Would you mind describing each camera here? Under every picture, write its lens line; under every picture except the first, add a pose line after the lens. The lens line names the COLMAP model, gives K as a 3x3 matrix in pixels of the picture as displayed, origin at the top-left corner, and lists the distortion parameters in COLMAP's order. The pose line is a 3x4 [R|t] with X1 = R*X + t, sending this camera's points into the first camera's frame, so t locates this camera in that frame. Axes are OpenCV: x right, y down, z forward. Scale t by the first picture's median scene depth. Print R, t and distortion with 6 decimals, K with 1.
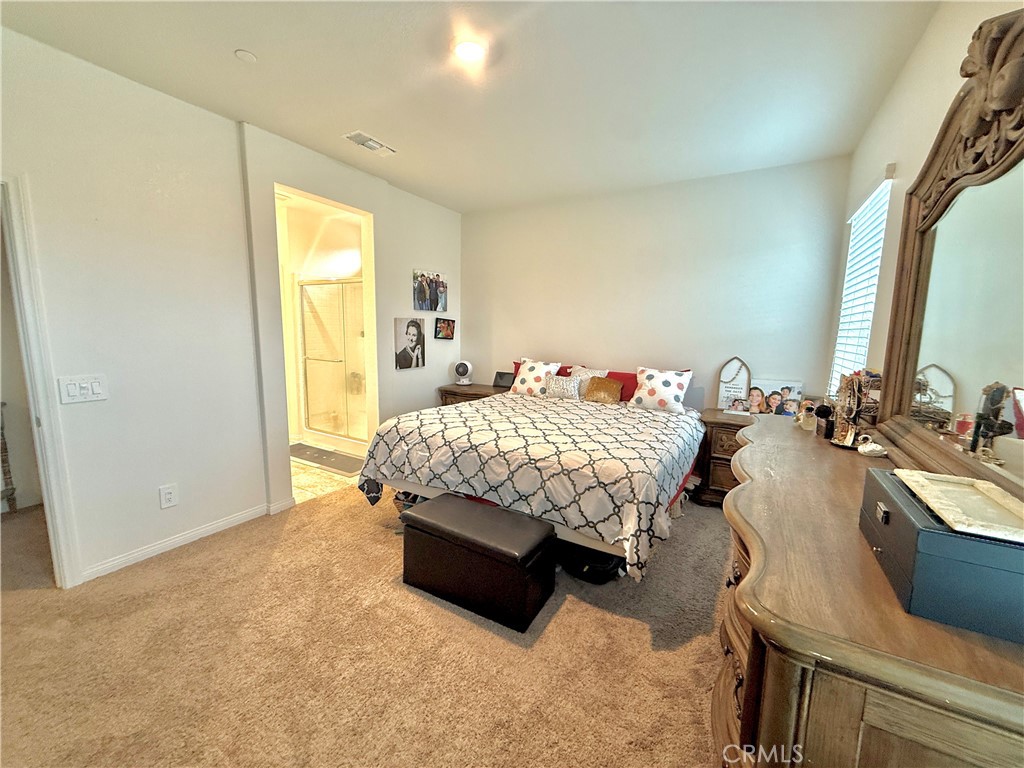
lens RADIAL K [[407.7, 0, 509.8], [0, 407.7, 384.3], [0, 0, 1]] dist [0.001235, -0.000153]
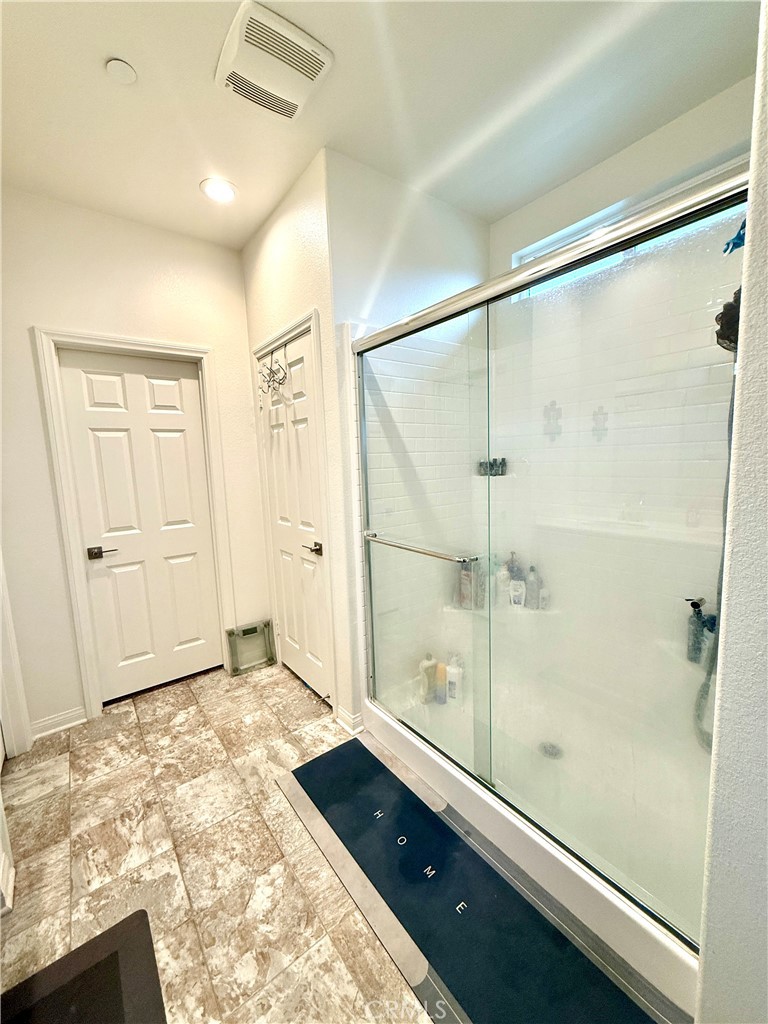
lens RADIAL K [[407.7, 0, 384.9], [0, 407.7, 509.6], [0, 0, 1]] dist [0.001235, -0.000153]
pose [[0.925053, -0.001590, -0.379835, -0.333310], [0.001145, 0.999998, -0.001399, -0.088716], [0.379837, 0.000859, 0.925053, 0.634578]]
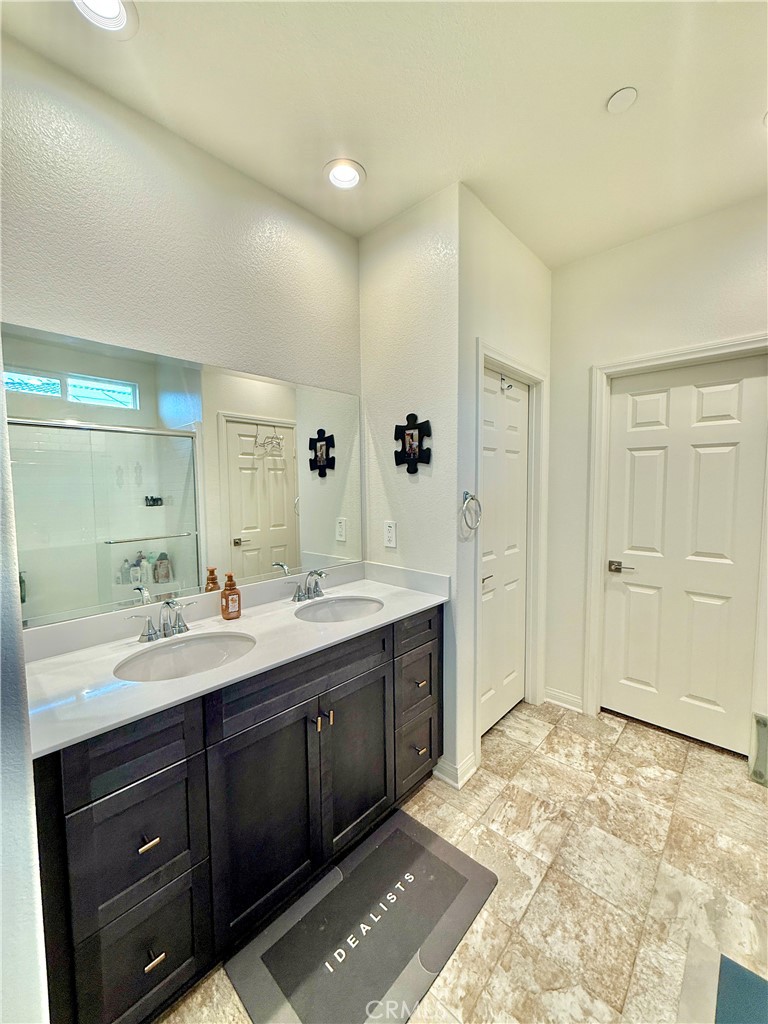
lens RADIAL K [[407.7, 0, 384.9], [0, 407.7, 509.6], [0, 0, 1]] dist [0.001235, -0.000153]
pose [[-0.212474, 0.049074, -0.975934, -0.280055], [-0.123983, 0.989313, 0.076739, -0.112032], [0.969269, 0.137304, -0.204119, 0.767146]]
